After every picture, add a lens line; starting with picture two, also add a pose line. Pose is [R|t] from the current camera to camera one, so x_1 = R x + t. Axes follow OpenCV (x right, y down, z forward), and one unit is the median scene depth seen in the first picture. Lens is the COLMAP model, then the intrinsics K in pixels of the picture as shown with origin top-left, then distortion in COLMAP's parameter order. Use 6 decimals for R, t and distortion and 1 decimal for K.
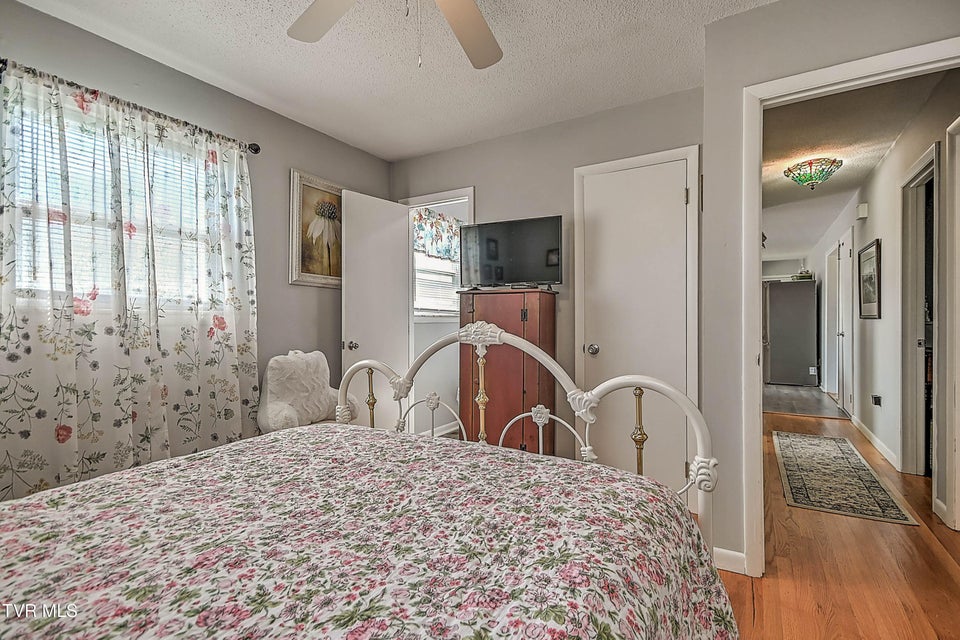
lens RADIAL K [[456.0, 0, 475.7], [0, 456.0, 324.9], [0, 0, 1]] dist [0.038448, -0.014566]
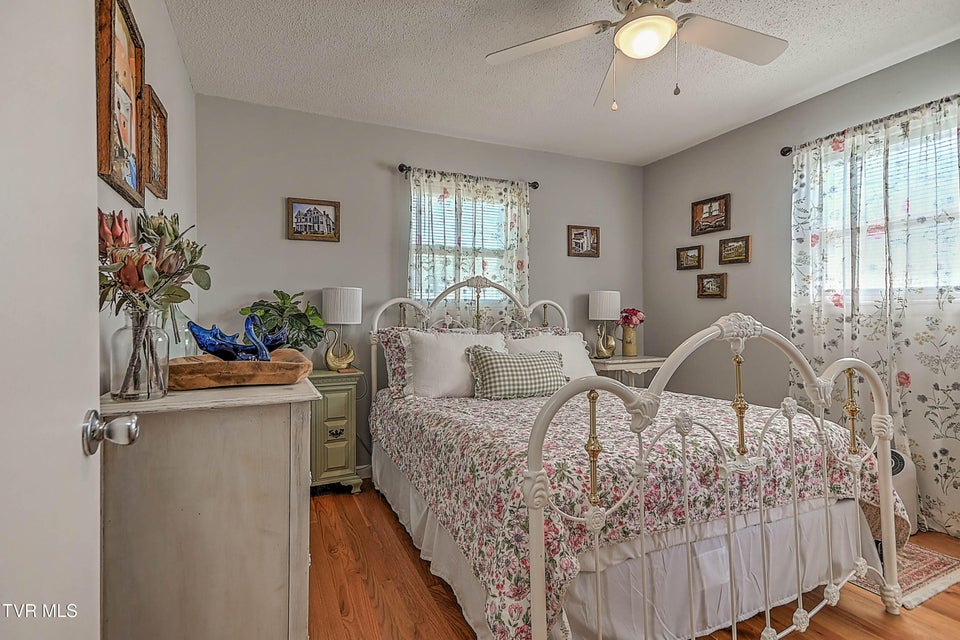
lens RADIAL K [[456.0, 0, 475.7], [0, 456.0, 324.9], [0, 0, 1]] dist [0.038448, -0.014566]
pose [[-0.558682, 0.021705, -0.829098, 0.886488], [0.002661, 0.999699, 0.024378, -0.006163], [0.829377, 0.011414, -0.558572, 0.963984]]
